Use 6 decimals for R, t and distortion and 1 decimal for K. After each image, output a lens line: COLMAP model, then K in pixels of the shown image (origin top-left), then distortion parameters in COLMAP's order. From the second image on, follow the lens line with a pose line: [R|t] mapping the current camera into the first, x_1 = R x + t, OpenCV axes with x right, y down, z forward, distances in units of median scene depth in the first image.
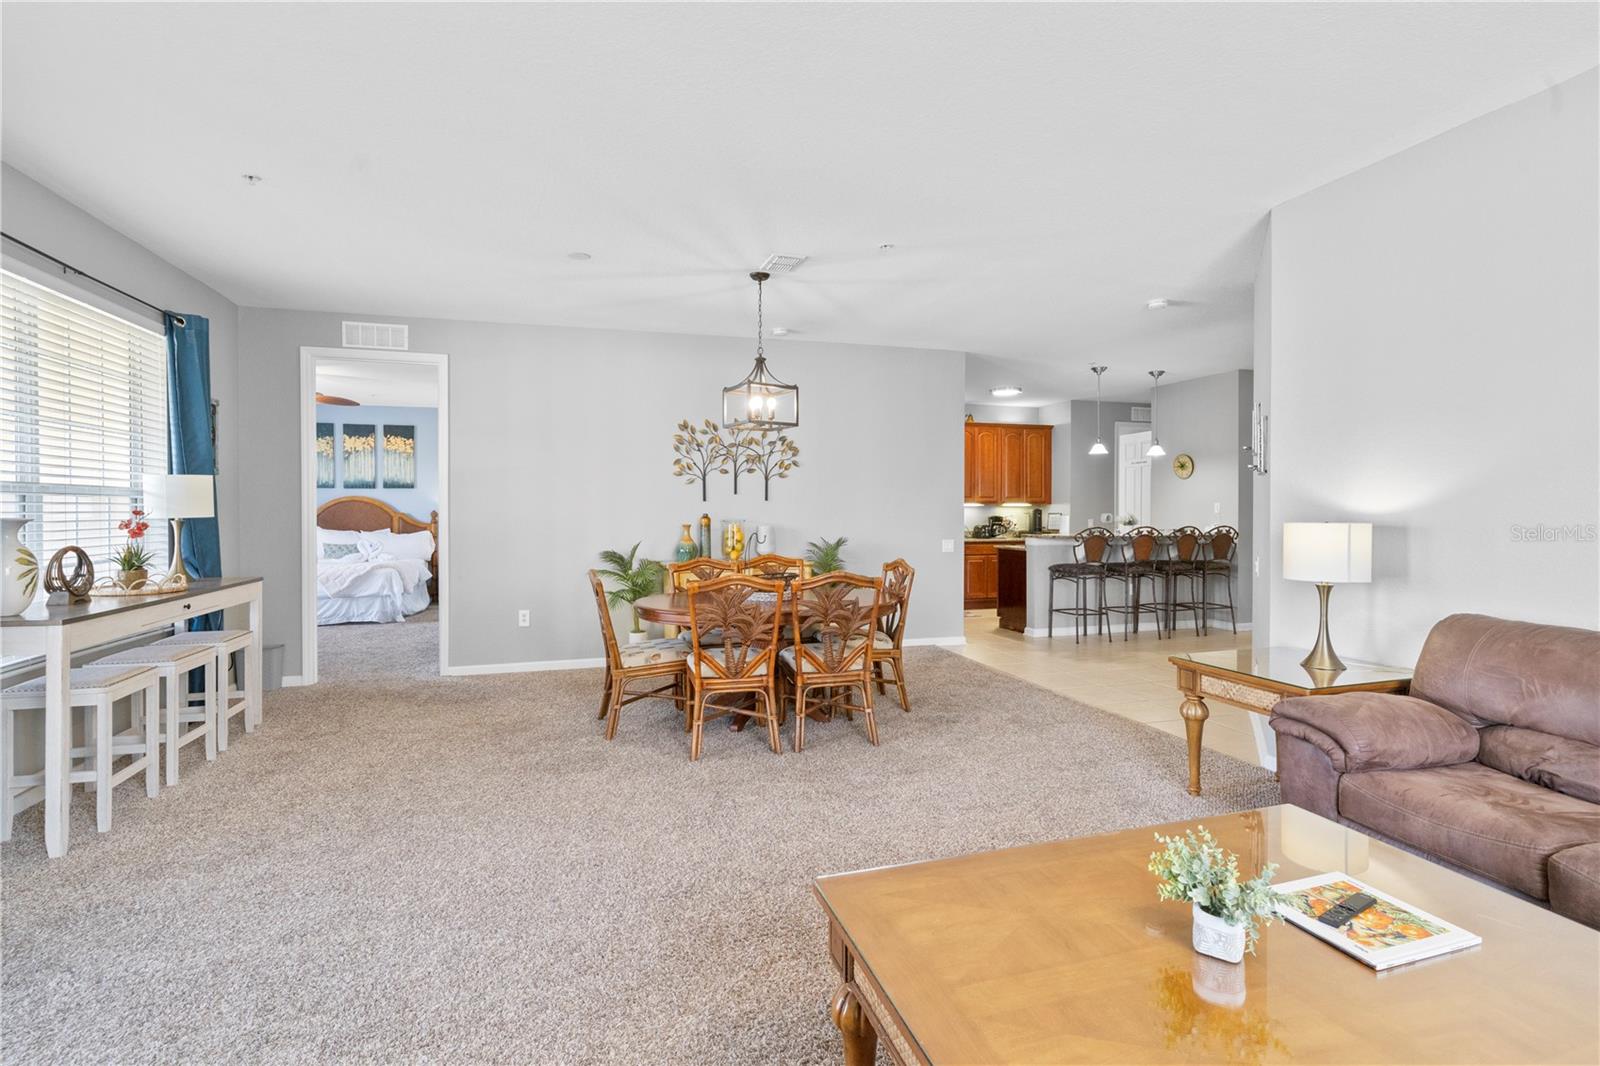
lens RADIAL K [[733.6, 0, 837.7], [0, 733.6, 524.6], [0, 0, 1]] dist [0.001278, -0.000110]
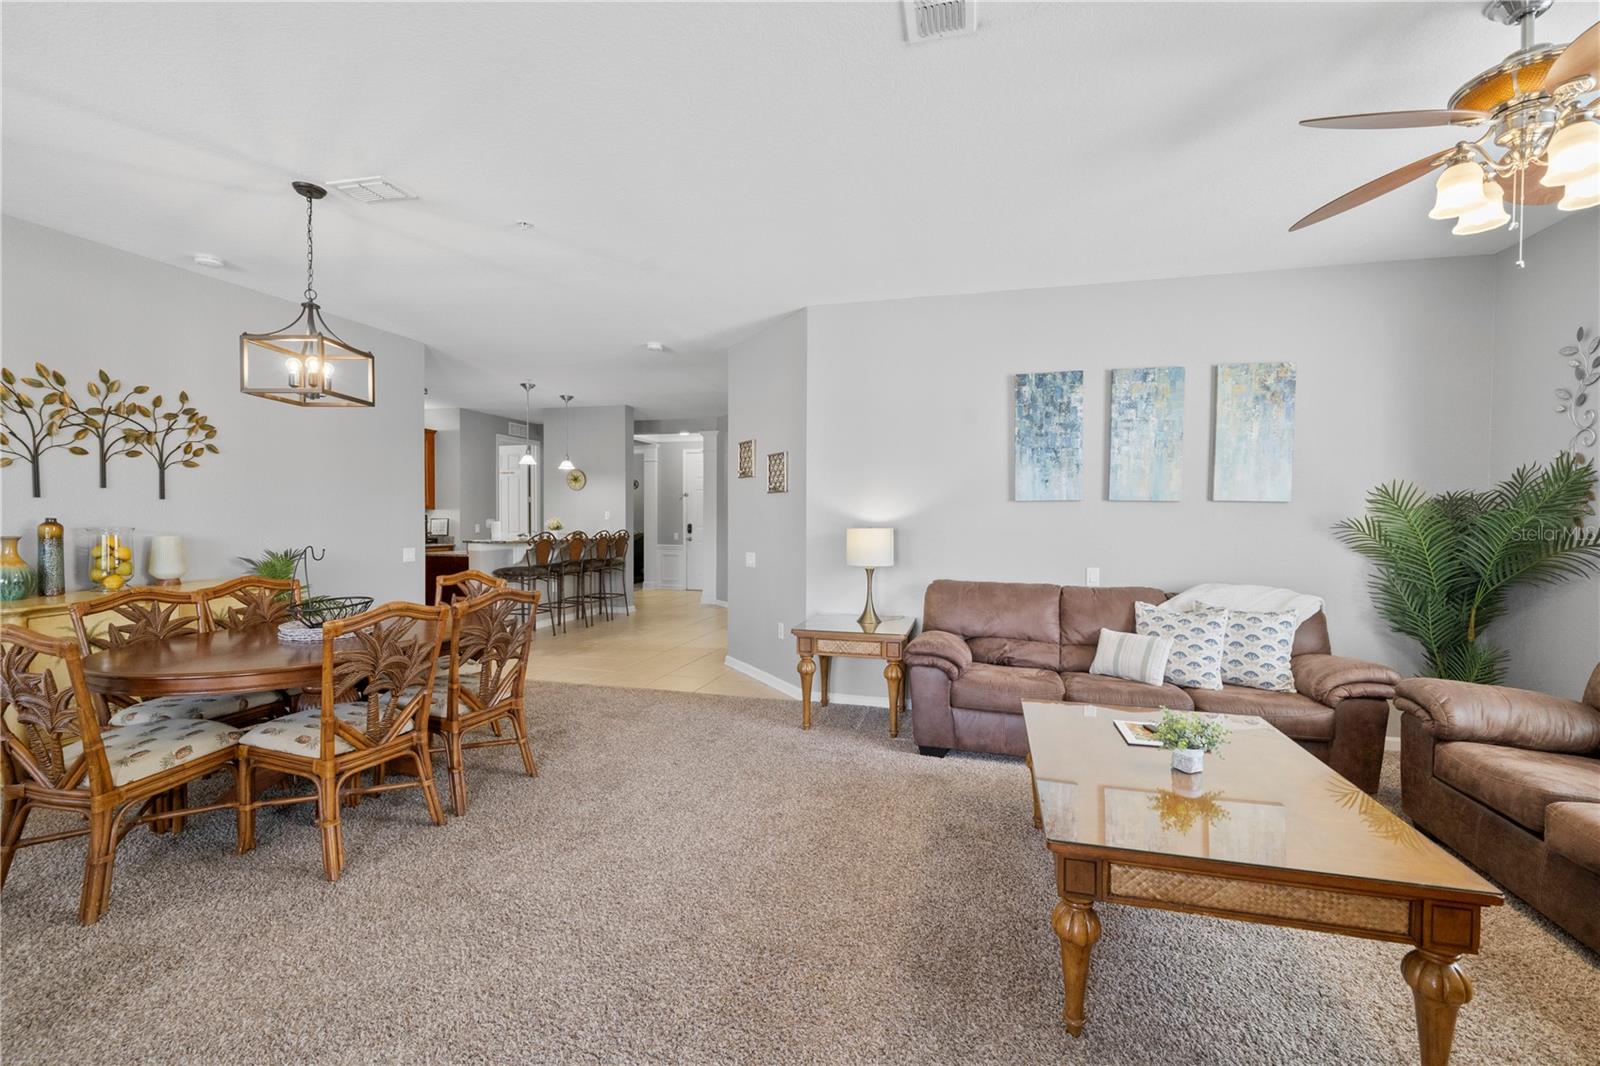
lens RADIAL K [[642.2, 0, 793.5], [0, 642.2, 534.0], [0, 0, 1]] dist [-0.002571, -0.000170]
pose [[0.569049, -0.014181, 0.822181, -0.251673], [0.006732, 0.999898, 0.012587, -0.003673], [-0.822276, -0.001627, 0.569086, 0.174873]]
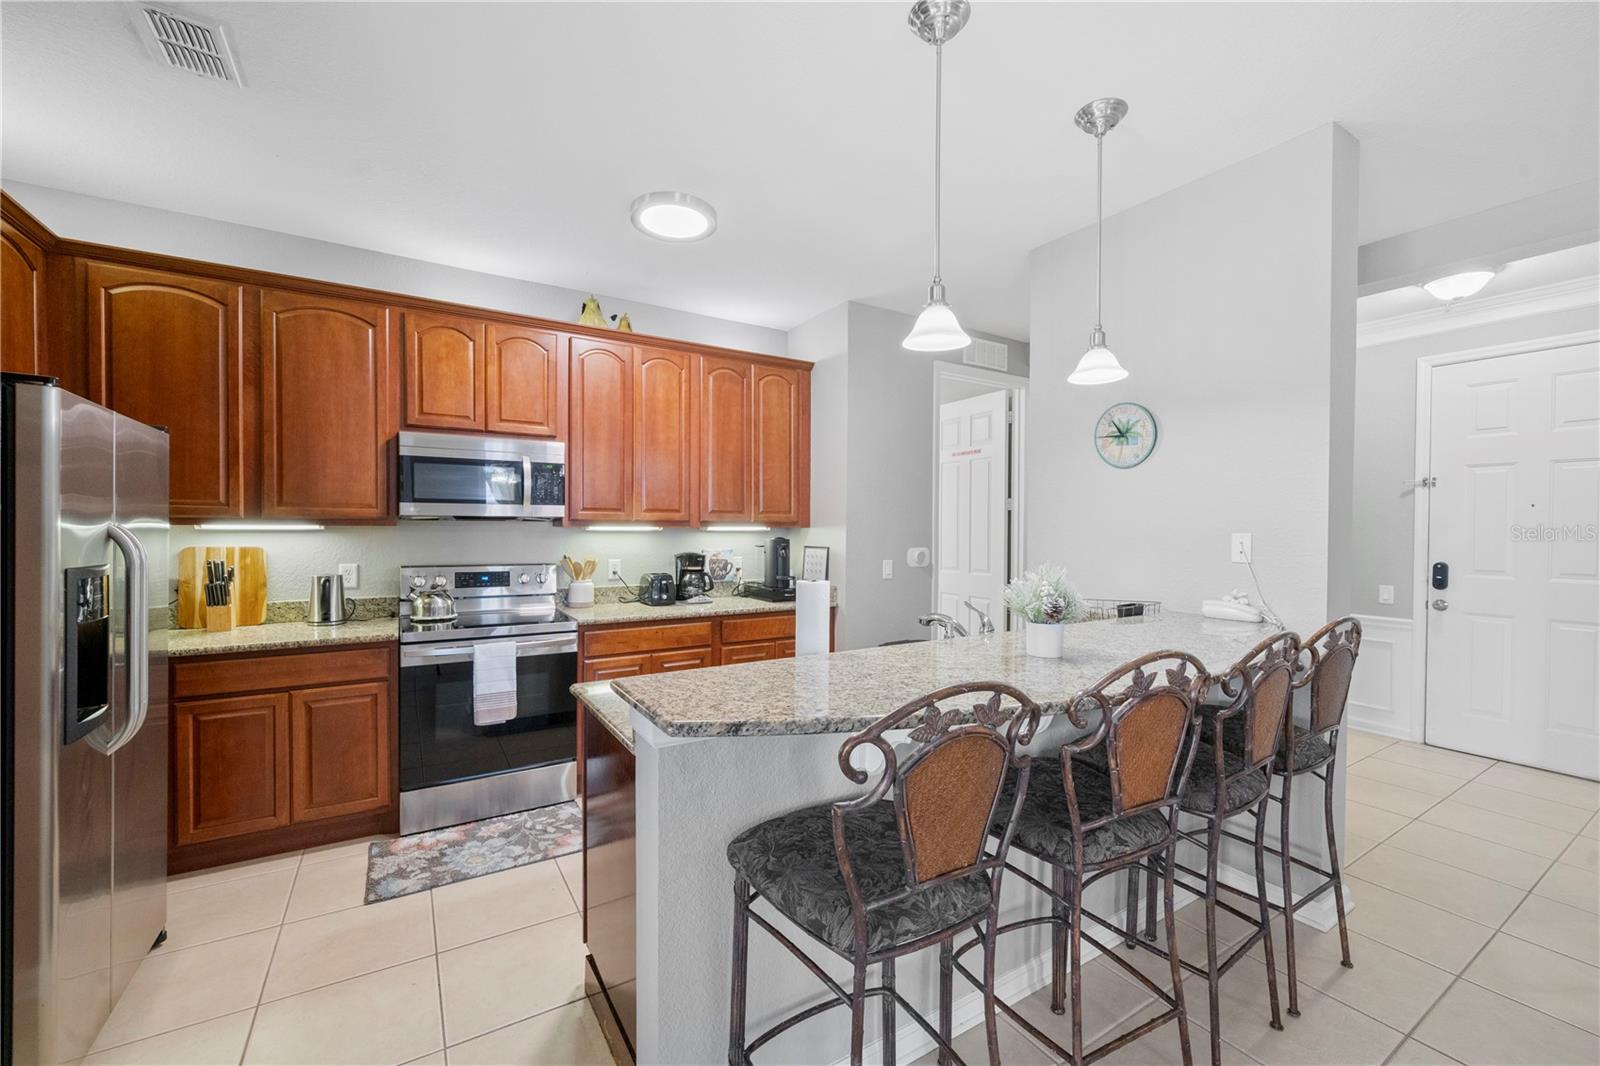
lens RADIAL K [[642.2, 0, 798.9], [0, 642.2, 531.1], [0, 0, 1]] dist [-0.002571, -0.000170]
pose [[0.979971, 0.008266, 0.198971, 0.335887], [-0.007328, 0.999958, -0.005448, -0.038822], [-0.199008, 0.003881, 0.979990, 0.990825]]
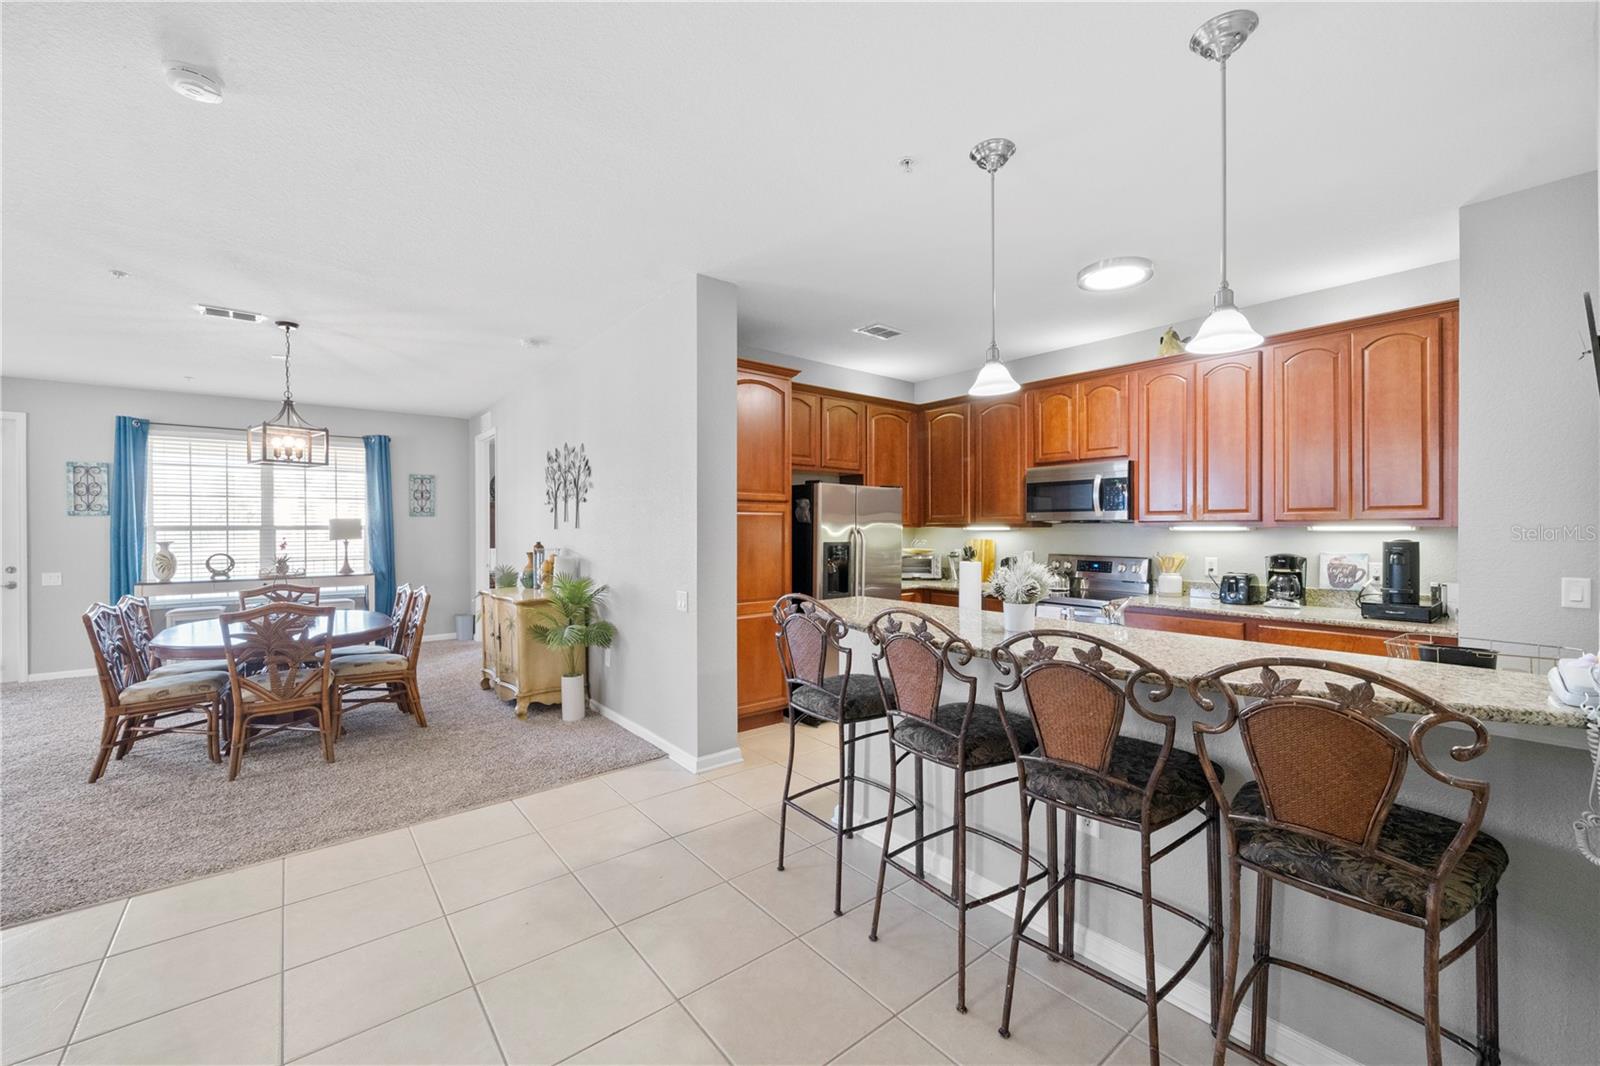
lens RADIAL K [[642.2, 0, 804.2], [0, 642.2, 526.5], [0, 0, 1]] dist [-0.002571, -0.000170]
pose [[0.345961, -0.001002, -0.938249, 0.776485], [-0.015314, 0.999860, -0.006715, -0.034848], [0.938124, 0.016691, 0.345897, 1.007053]]
